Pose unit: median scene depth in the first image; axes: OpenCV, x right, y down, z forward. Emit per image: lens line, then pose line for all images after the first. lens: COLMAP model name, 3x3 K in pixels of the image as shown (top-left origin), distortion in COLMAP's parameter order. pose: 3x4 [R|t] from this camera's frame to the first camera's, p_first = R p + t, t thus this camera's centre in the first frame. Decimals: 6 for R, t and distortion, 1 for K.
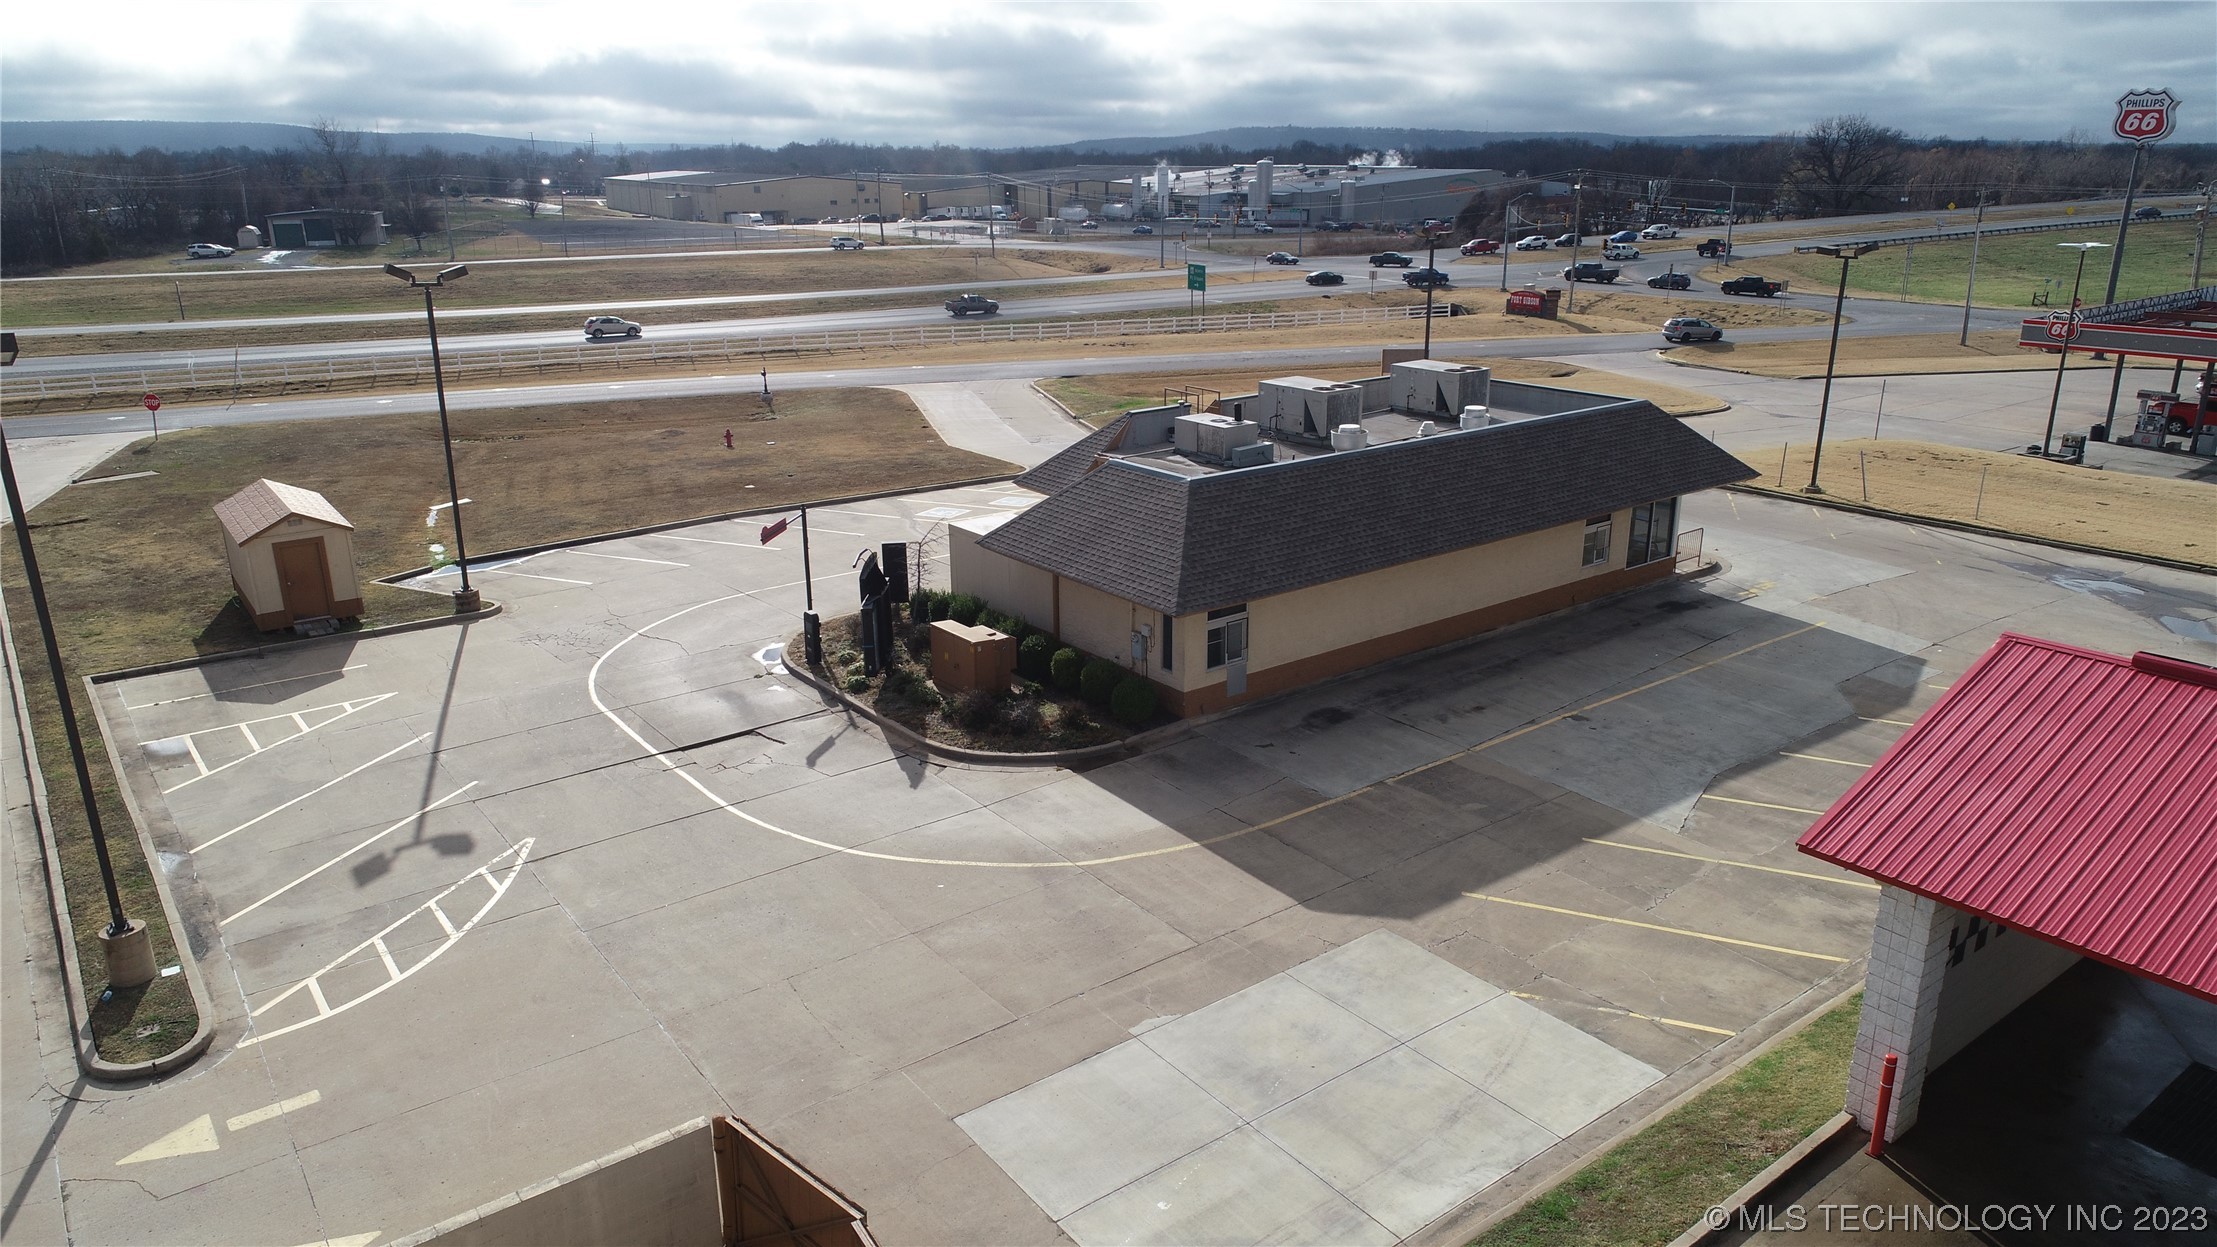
lens RADIAL K [[1486.7, 0, 1101.0], [0, 1486.7, 605.6], [0, 0, 1]] dist [-0.002345, -0.002428]
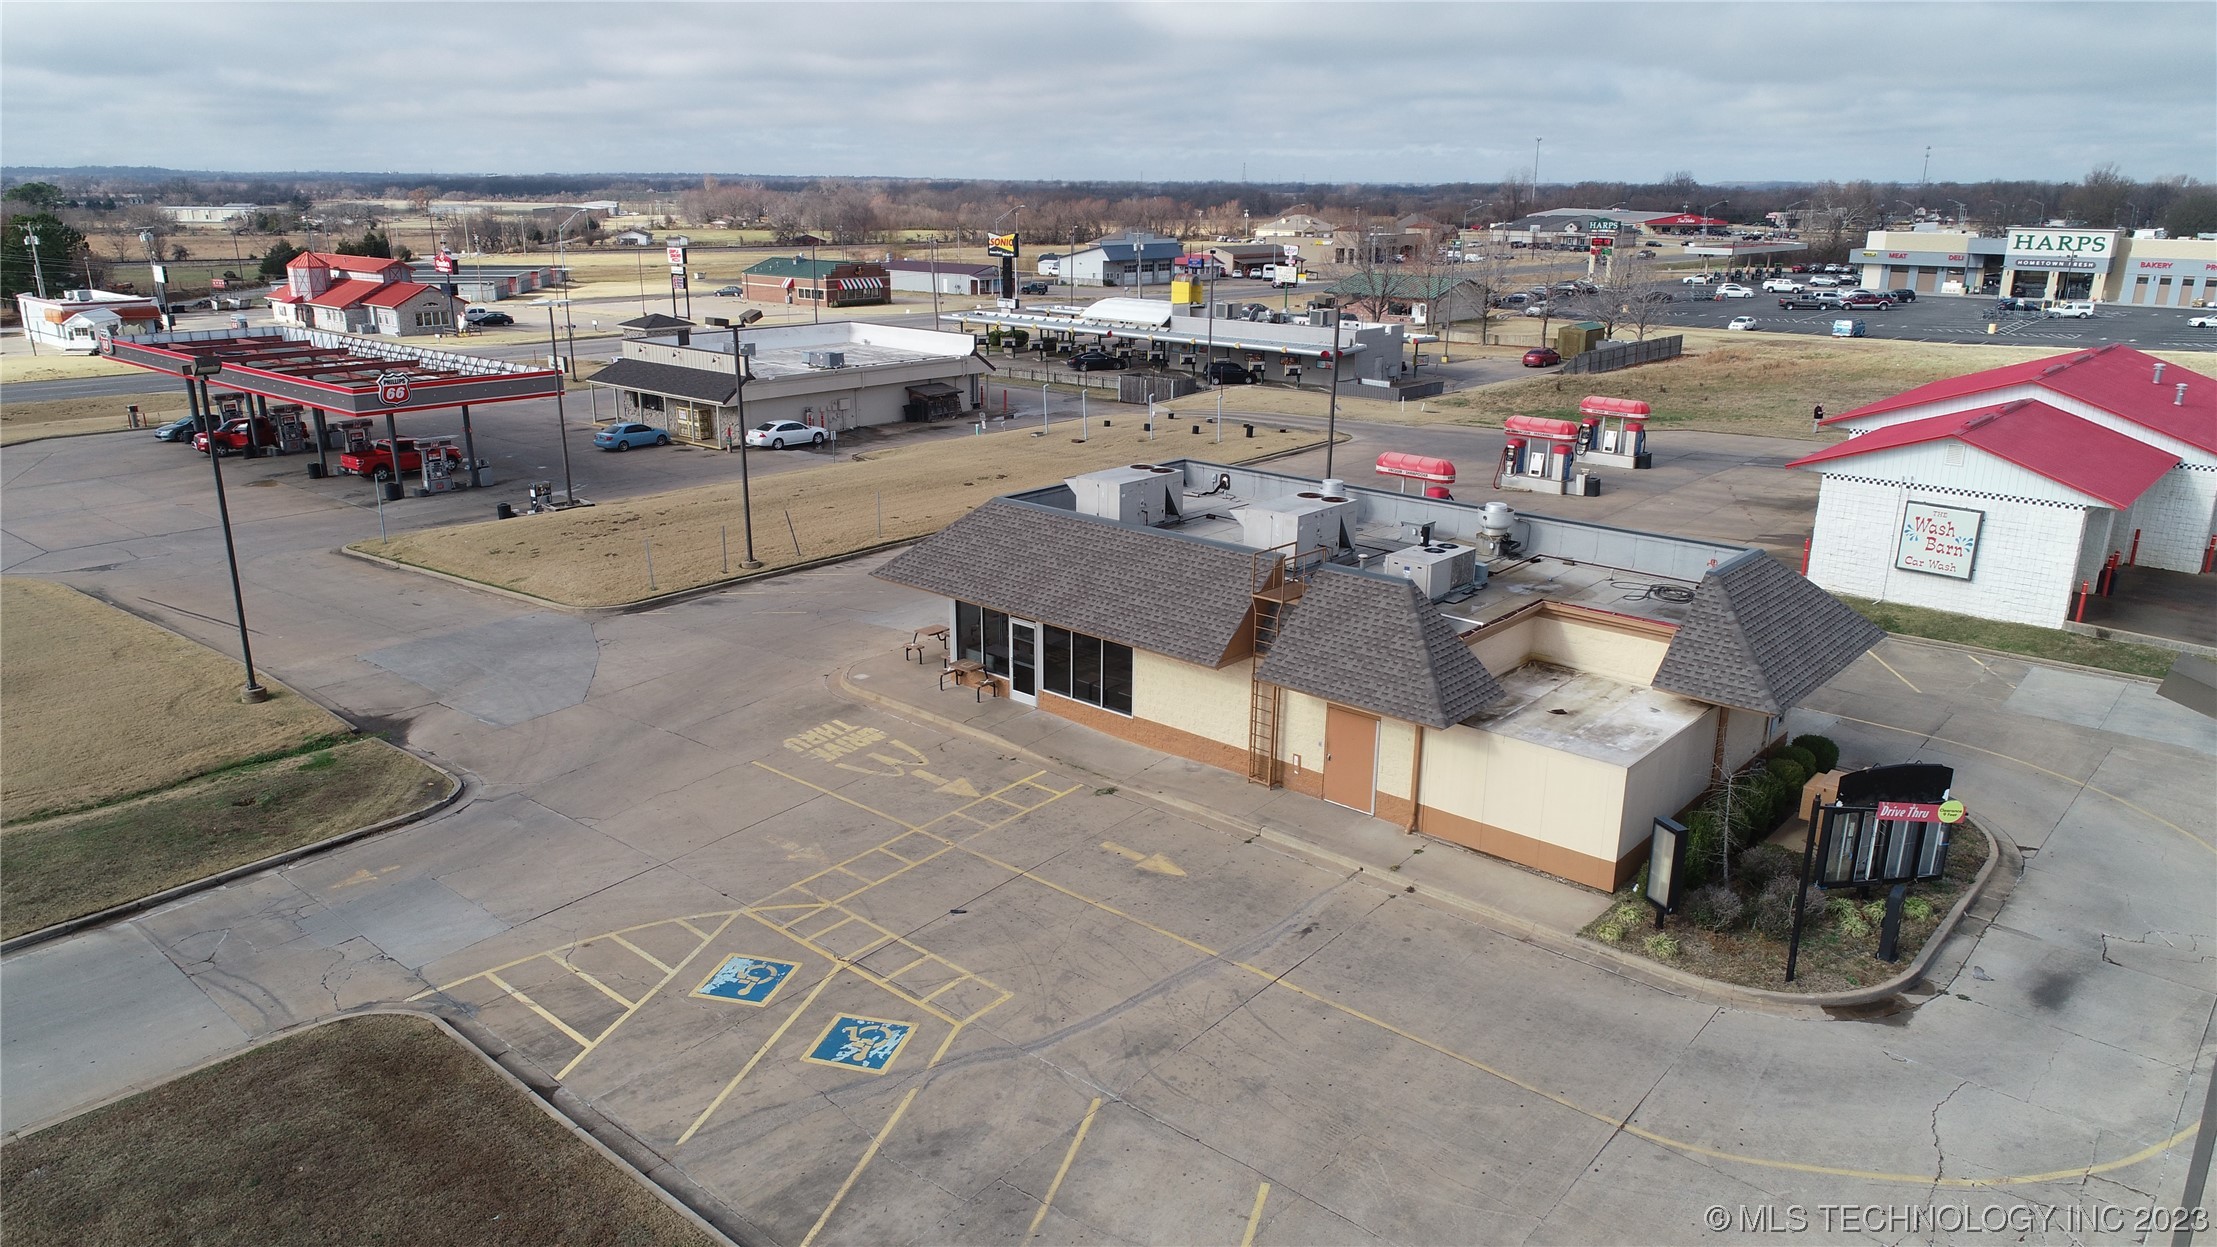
lens RADIAL K [[1486.7, 0, 1111.0], [0, 1486.7, 626.4], [0, 0, 1]] dist [-0.002345, -0.002428]
pose [[-0.183851, -0.275543, 0.943544, -0.840399], [0.285531, 0.903545, 0.319498, -0.487313], [-0.940570, 0.328151, -0.087441, 1.498765]]
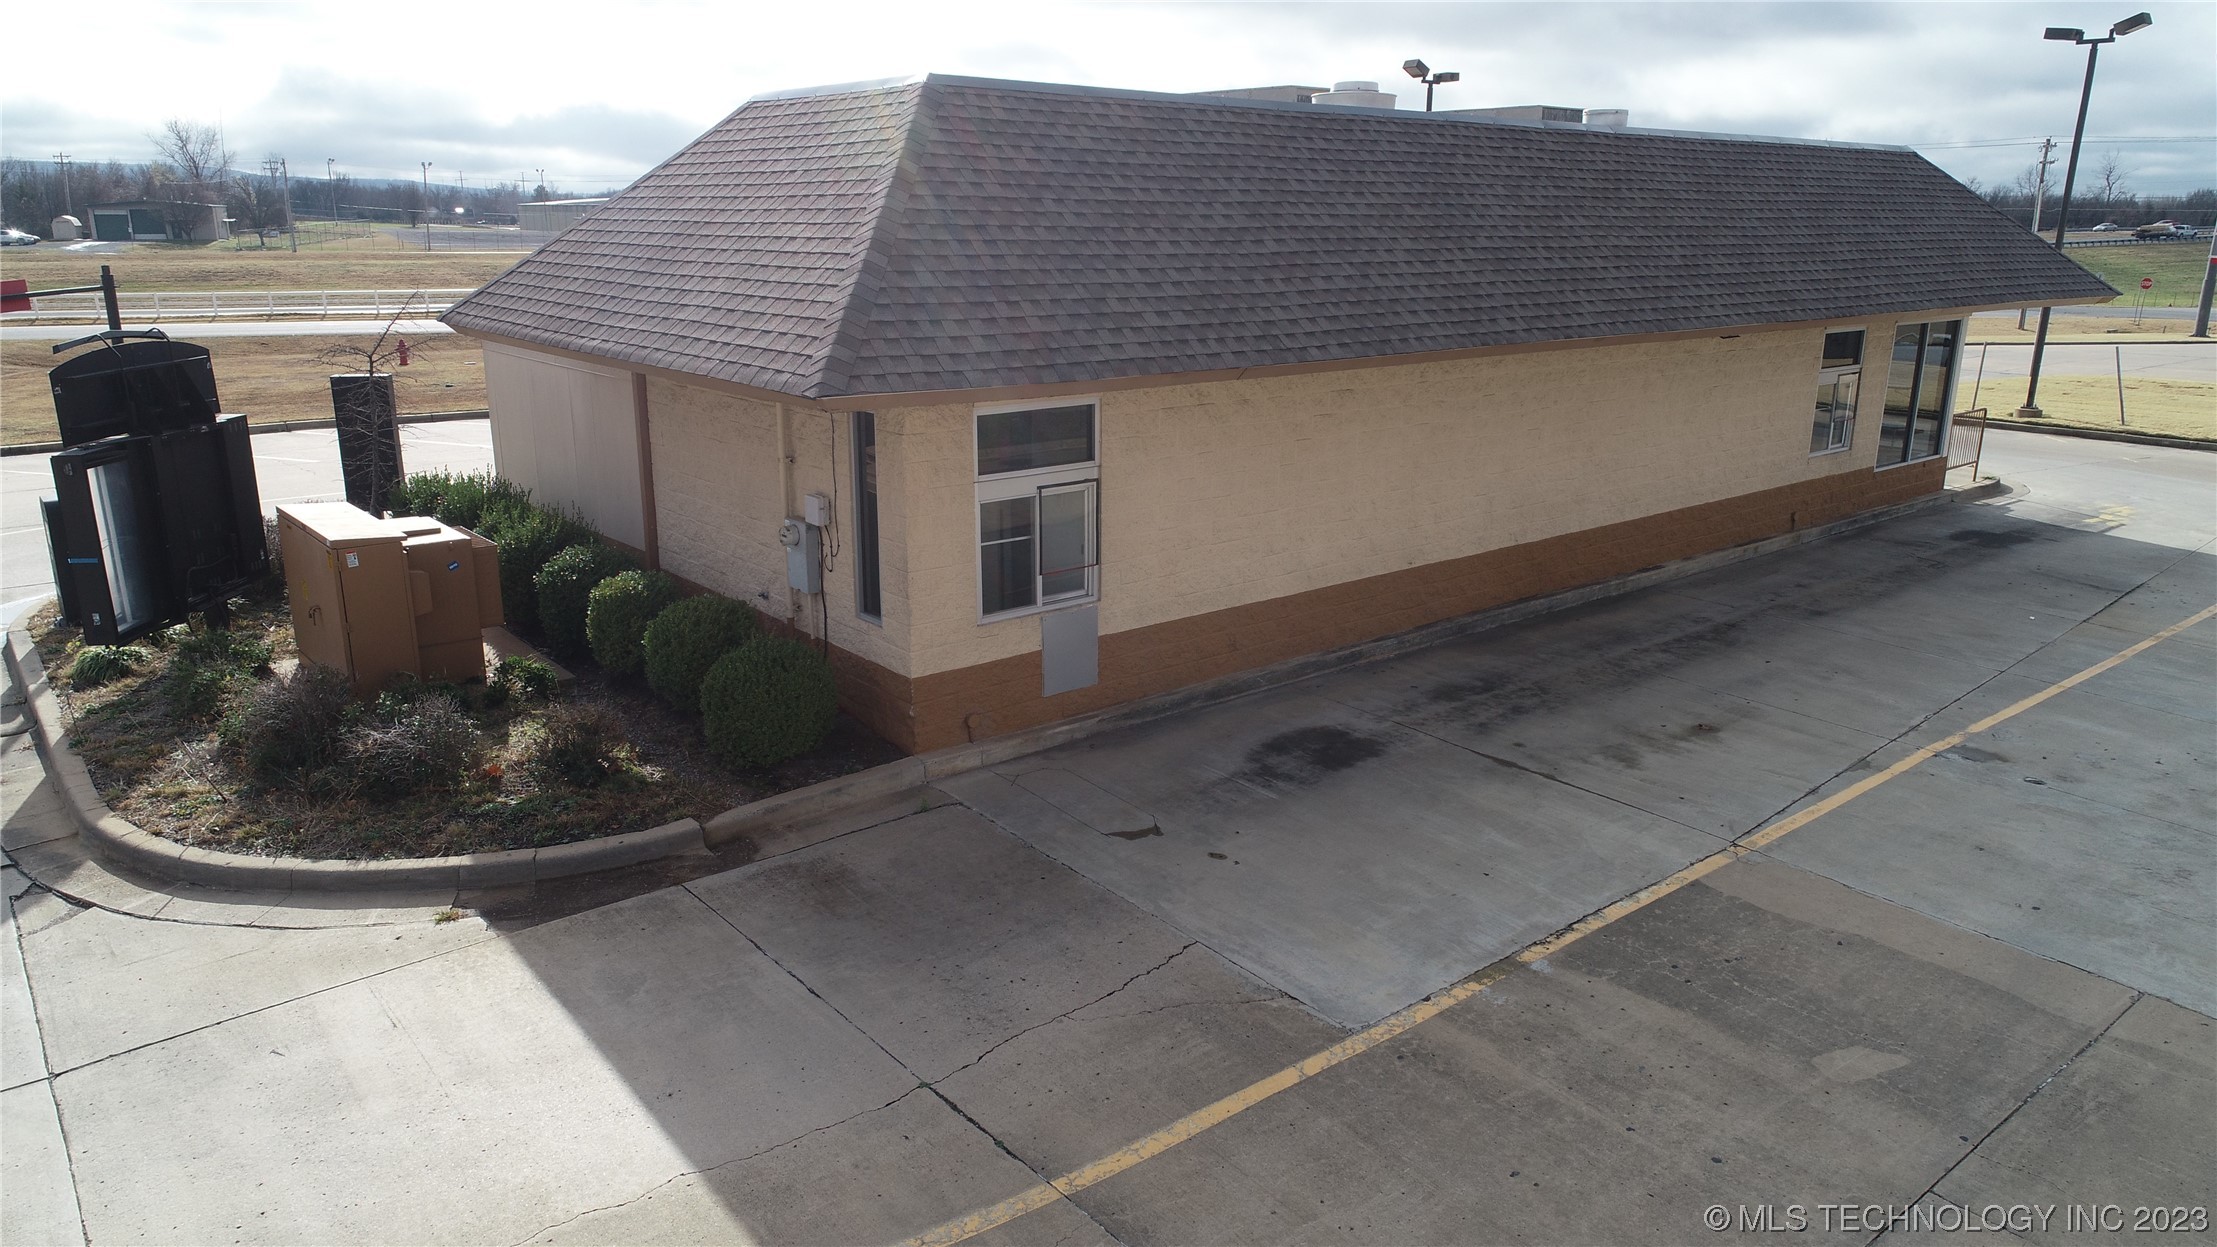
lens RADIAL K [[1486.7, 0, 1109.9], [0, 1486.7, 623.6], [0, 0, 1]] dist [-0.002345, -0.002428]
pose [[0.998985, 0.004736, 0.044787, 0.085207], [-0.003674, 0.999711, -0.023769, 0.052465], [-0.044887, 0.023581, 0.998714, 0.634828]]
